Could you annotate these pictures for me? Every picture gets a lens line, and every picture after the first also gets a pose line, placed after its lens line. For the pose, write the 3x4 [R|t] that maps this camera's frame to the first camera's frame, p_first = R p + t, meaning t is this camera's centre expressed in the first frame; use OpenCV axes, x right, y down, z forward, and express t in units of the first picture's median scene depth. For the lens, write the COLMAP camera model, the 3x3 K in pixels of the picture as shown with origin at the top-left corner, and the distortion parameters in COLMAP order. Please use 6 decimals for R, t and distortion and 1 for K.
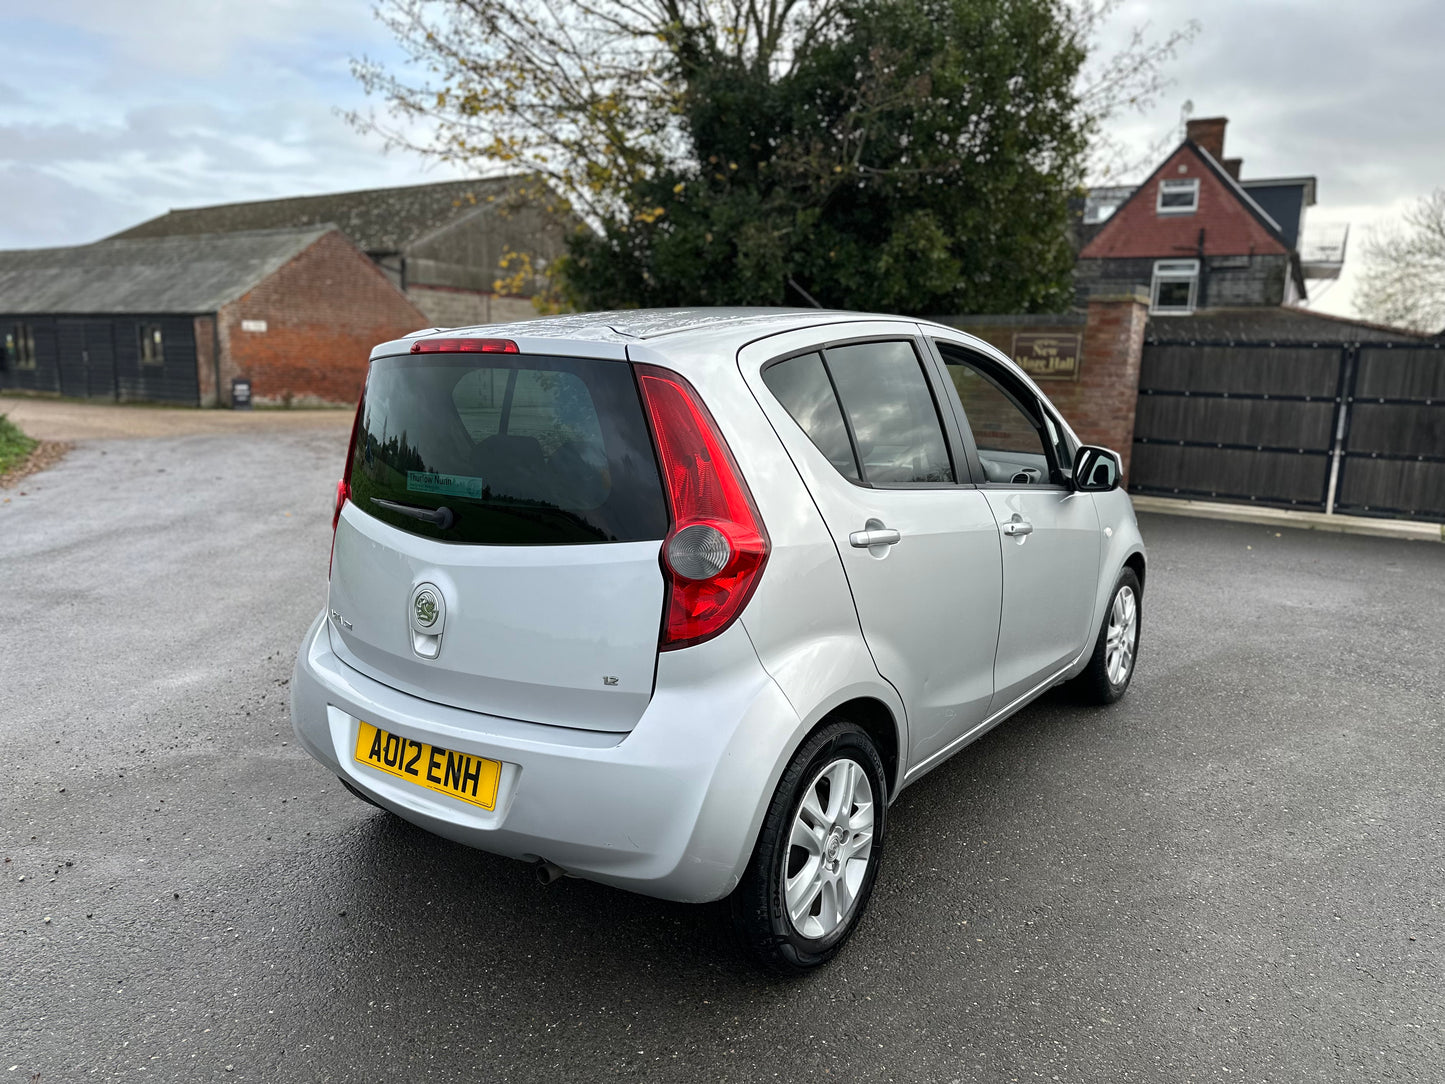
lens RADIAL K [[1021.3, 0, 726.5], [0, 1021.3, 535.3], [0, 0, 1]] dist [0.040391, -0.048726]
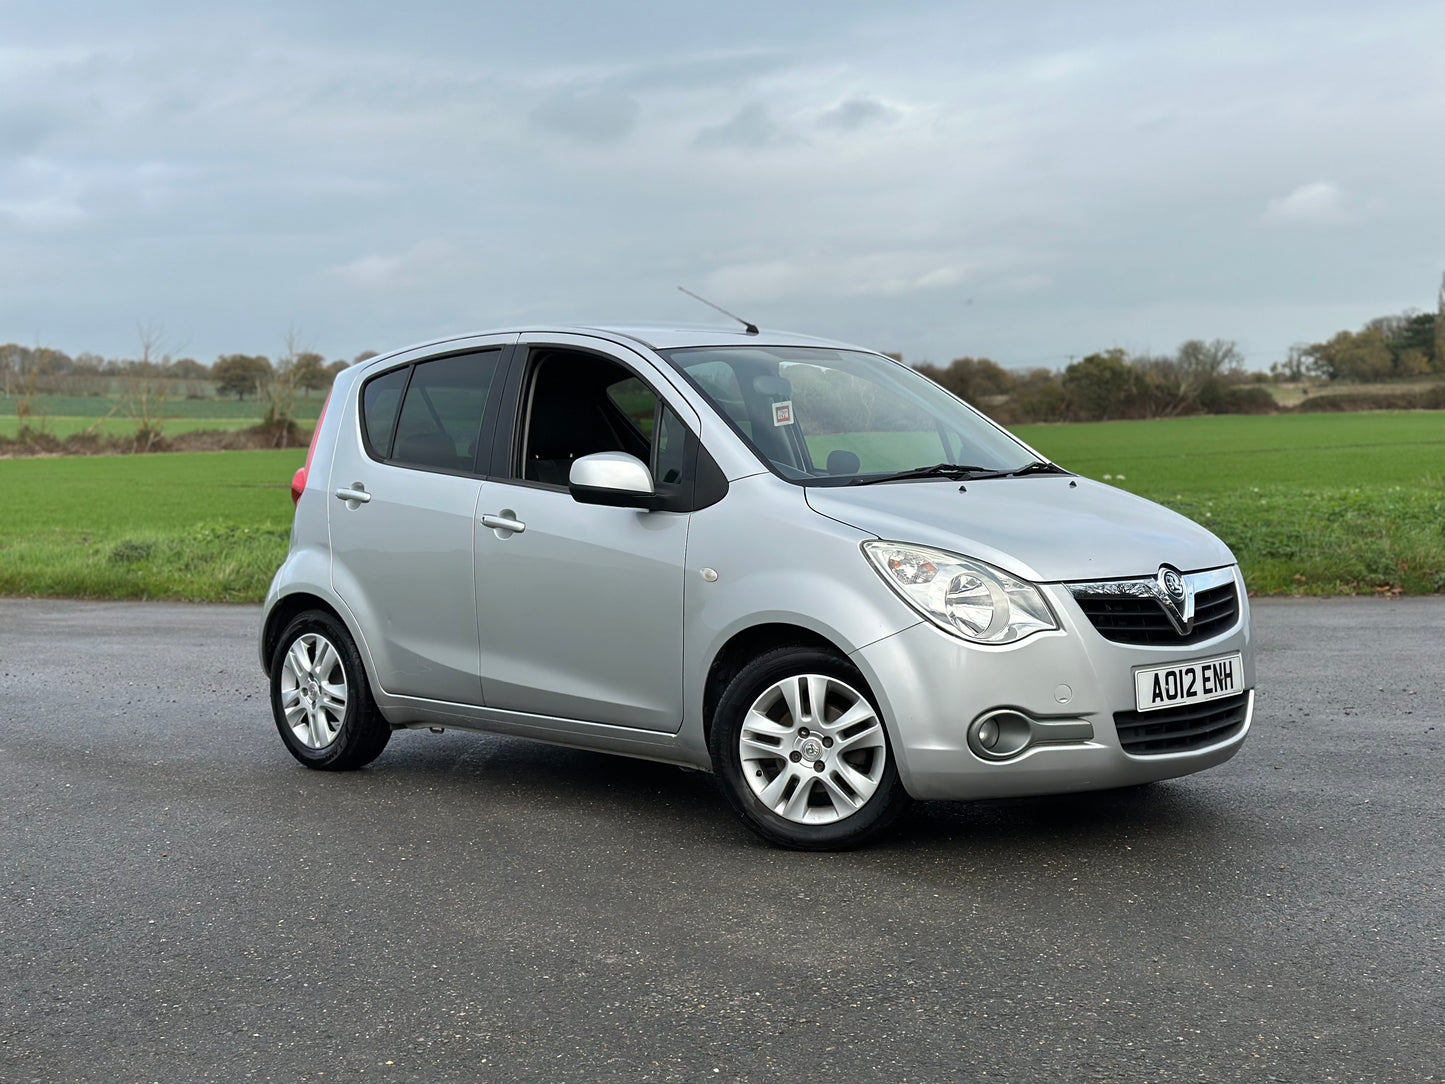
lens RADIAL K [[2011.6, 0, 738.3], [0, 2011.6, 562.6], [0, 0, 1]] dist [0.134320, -0.093799]
pose [[-0.156805, 0.053479, -0.986181, 0.656694], [-0.145765, 0.986344, 0.076665, -0.045938], [0.976814, 0.155772, -0.146869, 0.450361]]
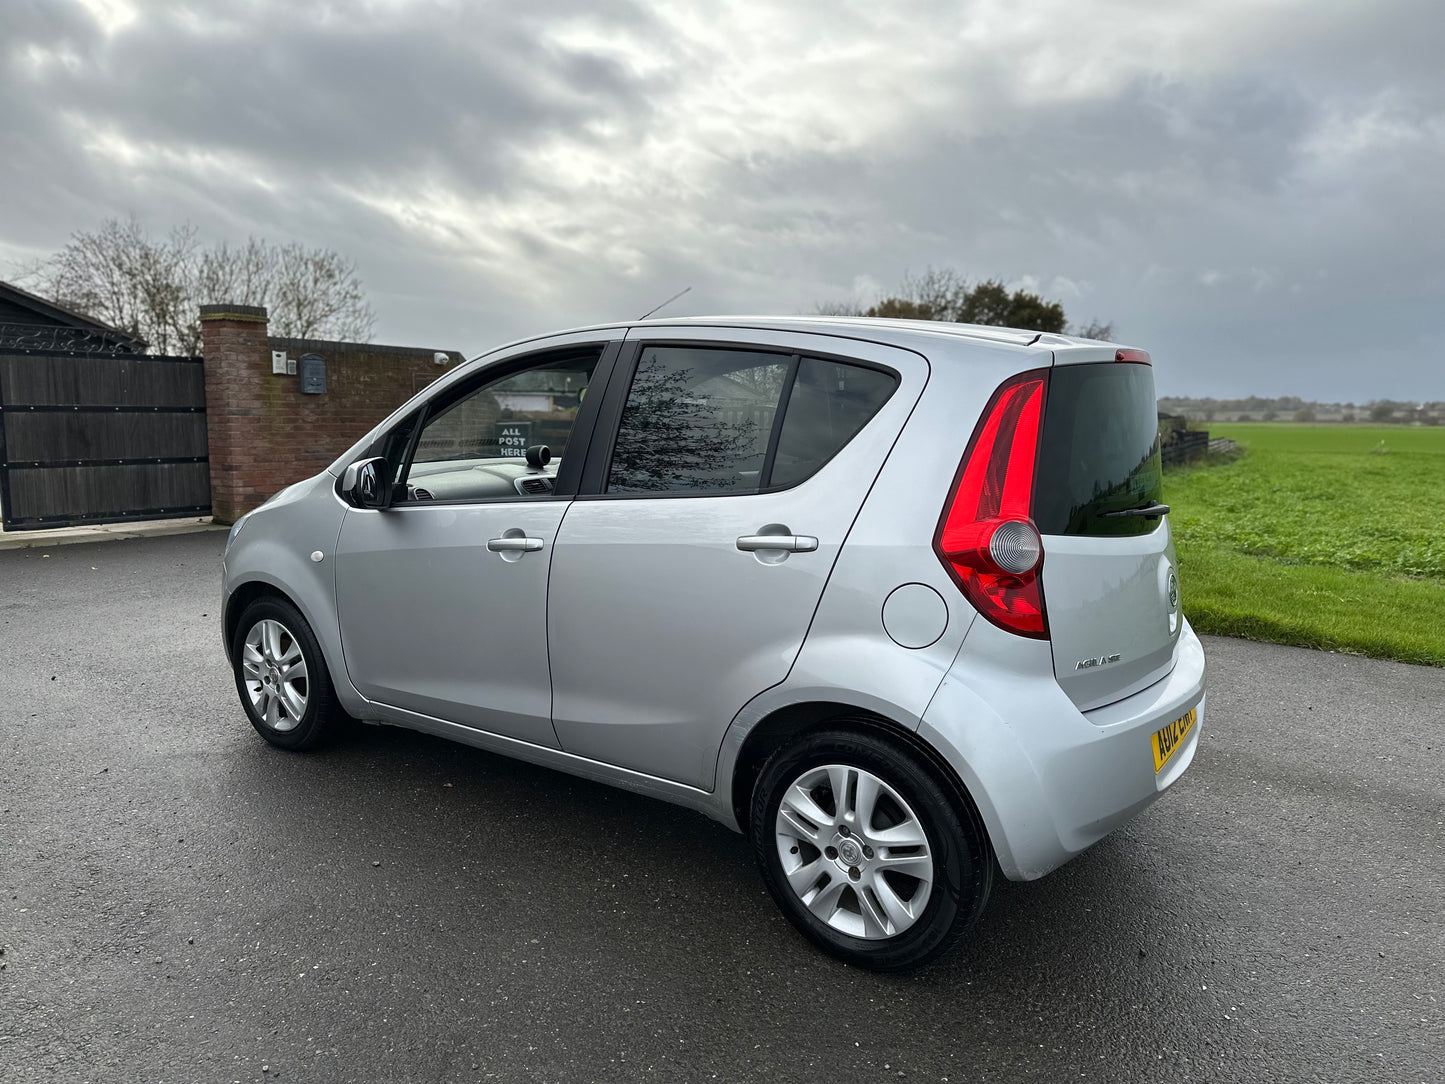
lens RADIAL K [[1018.9, 0, 719.8], [0, 1018.9, 524.4], [0, 0, 1]] dist [0.060644, -0.085667]
pose [[-0.025609, -0.135650, 0.990426, -0.306639], [0.151750, 0.978742, 0.137974, -0.051015], [-0.988087, 0.153830, -0.004480, 0.328183]]
